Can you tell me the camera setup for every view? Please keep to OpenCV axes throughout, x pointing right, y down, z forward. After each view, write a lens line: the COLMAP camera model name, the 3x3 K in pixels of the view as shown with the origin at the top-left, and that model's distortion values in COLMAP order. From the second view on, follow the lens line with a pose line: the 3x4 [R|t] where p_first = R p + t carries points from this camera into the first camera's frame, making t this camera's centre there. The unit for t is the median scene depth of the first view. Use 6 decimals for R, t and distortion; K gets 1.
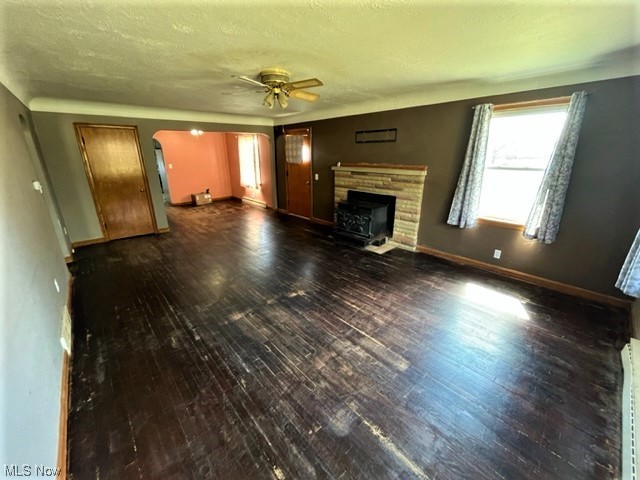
lens RADIAL K [[258.5, 0, 319.6], [0, 258.5, 240.6], [0, 0, 1]] dist [-0.003965, 0.000108]
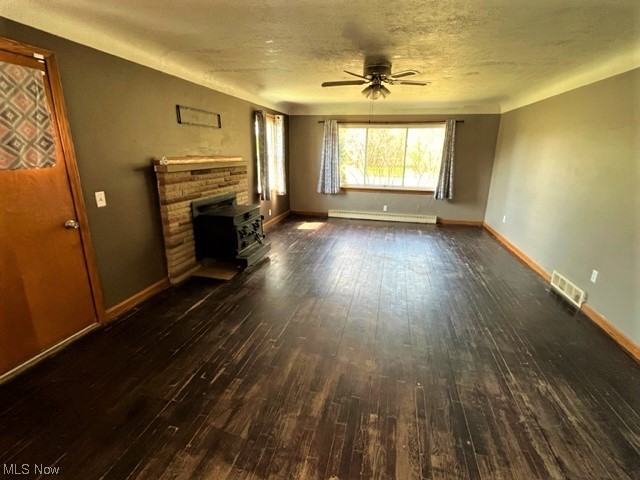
lens RADIAL K [[314.0, 0, 320.8], [0, 314.0, 240.5], [0, 0, 1]] dist [-0.002622, -0.000841]
pose [[-0.579402, -0.233380, 0.780914, -1.105767], [0.244154, 0.864429, 0.439490, -0.623284], [-0.777613, 0.445305, -0.443871, 1.933745]]
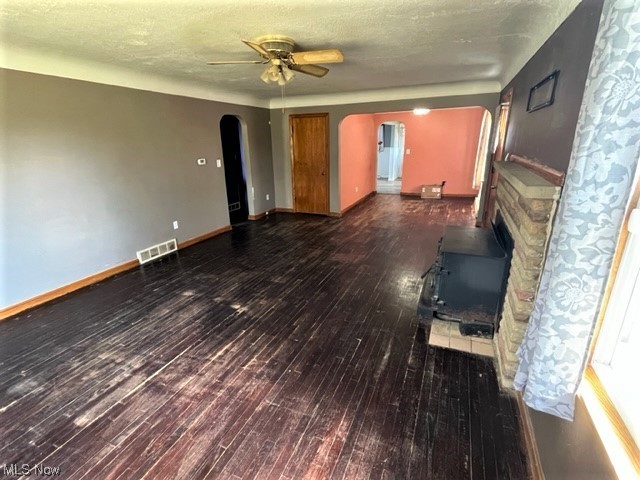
lens RADIAL K [[314.0, 0, 318.6], [0, 314.0, 238.6], [0, 0, 1]] dist [-0.002622, -0.000841]
pose [[0.415553, 0.267375, -0.869383, 0.862285], [-0.273299, 0.948355, 0.161029, -0.245329], [0.867539, 0.170685, 0.467165, 0.733103]]
